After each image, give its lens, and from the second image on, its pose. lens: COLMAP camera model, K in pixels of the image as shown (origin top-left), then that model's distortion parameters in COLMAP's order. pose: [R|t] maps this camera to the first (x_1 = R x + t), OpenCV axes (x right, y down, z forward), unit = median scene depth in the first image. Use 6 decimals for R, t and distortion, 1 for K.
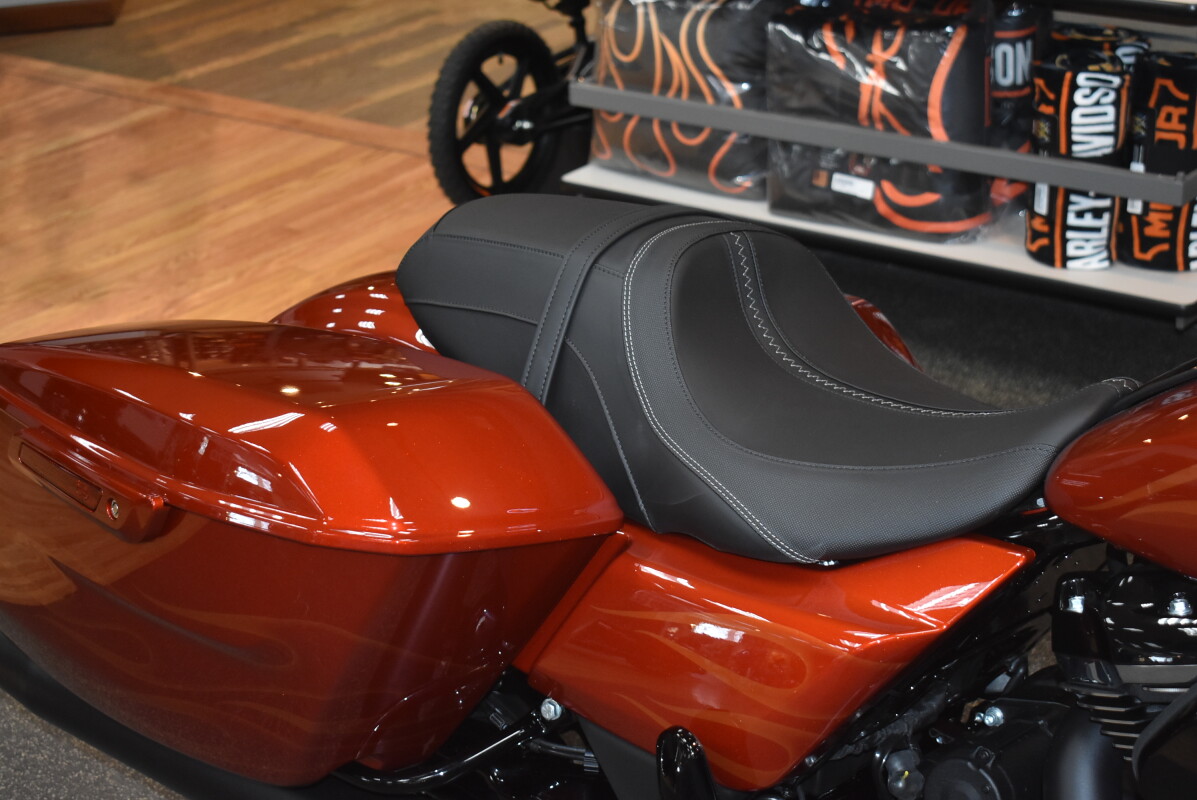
lens RADIAL K [[2005.0, 0, 593.2], [0, 2005.0, 403.6], [0, 0, 1]] dist [-0.010294, 0.000000]
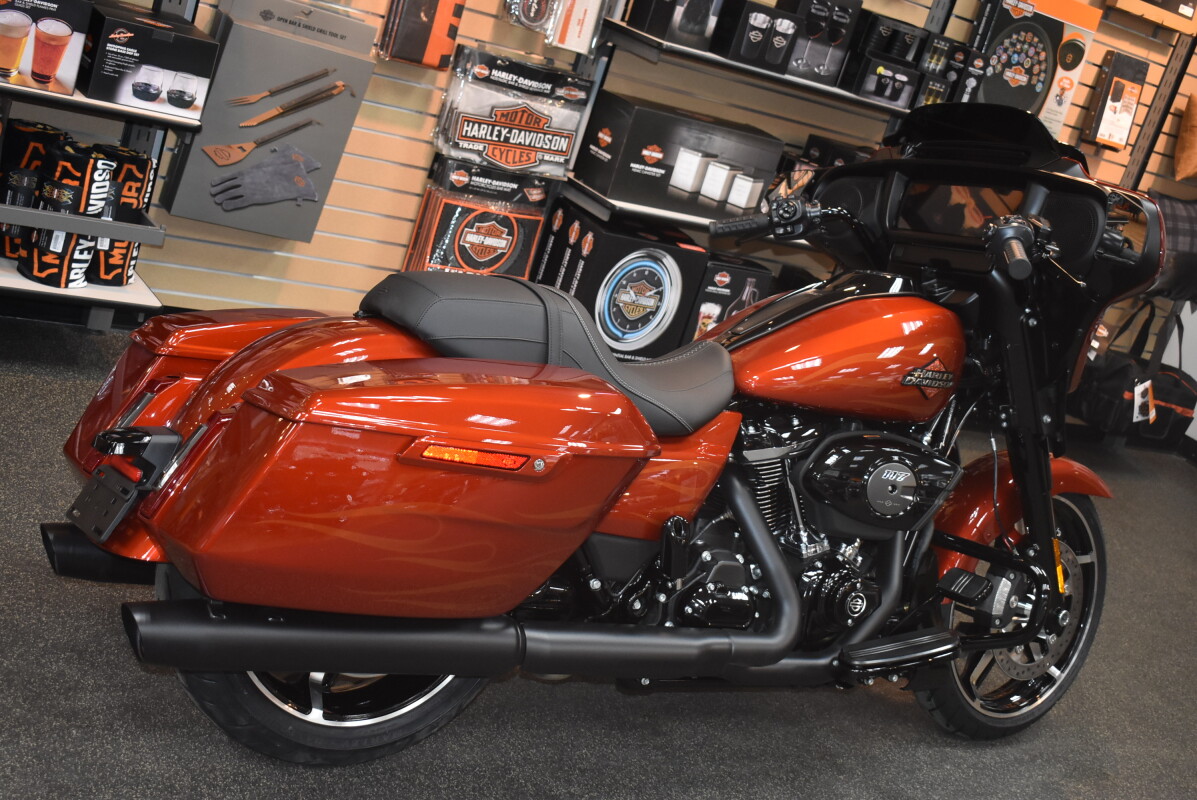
lens RADIAL K [[1632.1, 0, 594.2], [0, 1632.1, 394.9], [0, 0, 1]] dist [-0.045330, 0.000000]
pose [[0.287370, -0.122898, 0.949902, -0.816598], [0.082007, 0.991249, 0.103438, -0.082170], [-0.954302, 0.048174, 0.294934, 0.276120]]
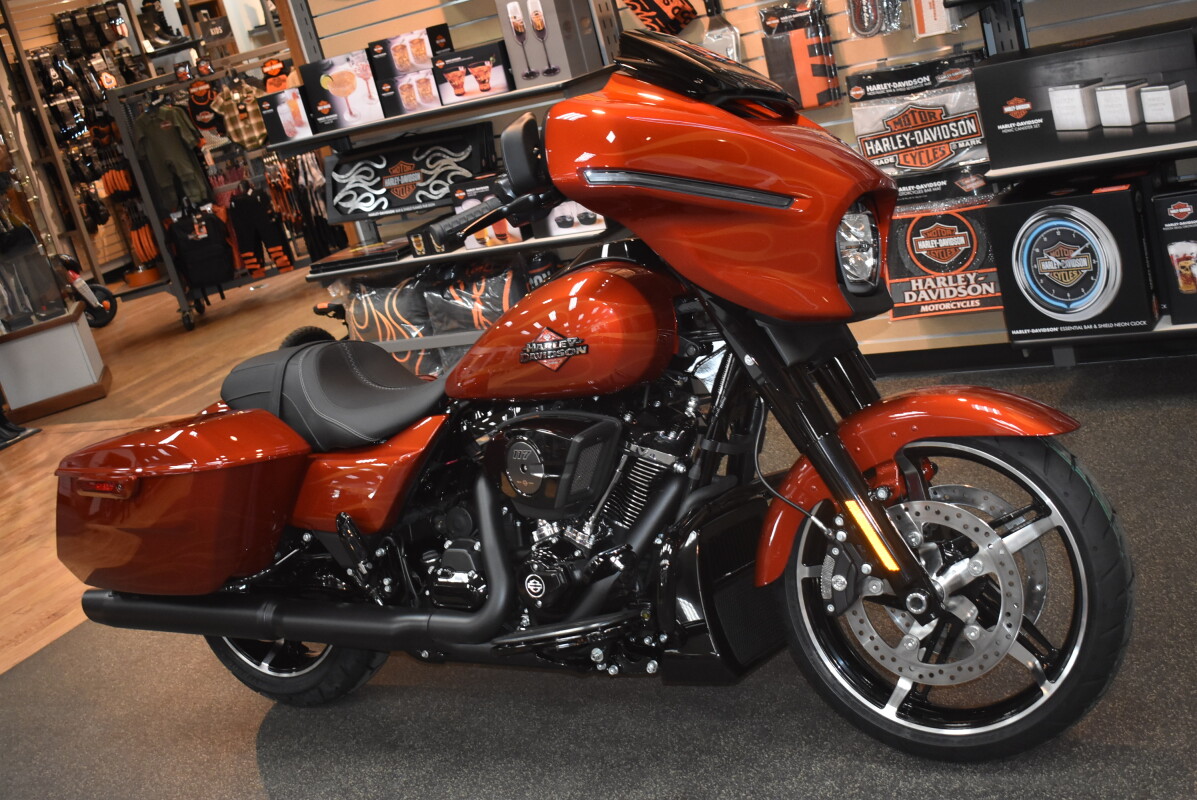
lens RADIAL K [[1458.0, 0, 593.5], [0, 1458.0, 399.8], [0, 0, 1]] dist [-0.051773, 0.000000]
pose [[0.972406, -0.217414, 0.084597, 0.114358], [0.228262, 0.961581, -0.152507, 0.187378], [-0.048190, 0.167609, 0.984675, -0.453955]]
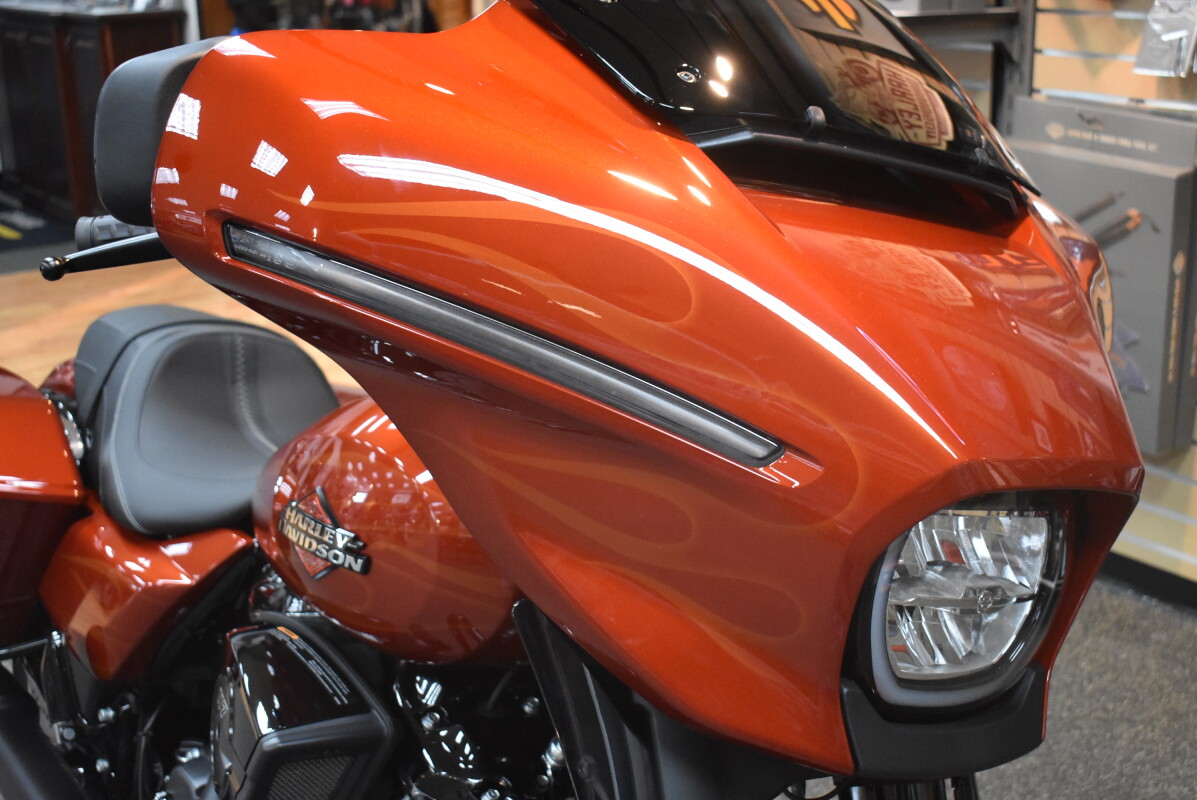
lens RADIAL K [[1565.8, 0, 603.4], [0, 1565.8, 406.4], [0, 0, 1]] dist [-0.055328, 0.000000]
pose [[0.964659, 0.123976, -0.232516, 0.339797], [-0.150227, 0.983707, -0.098752, 0.021709], [0.216484, 0.130192, 0.967566, -0.033089]]
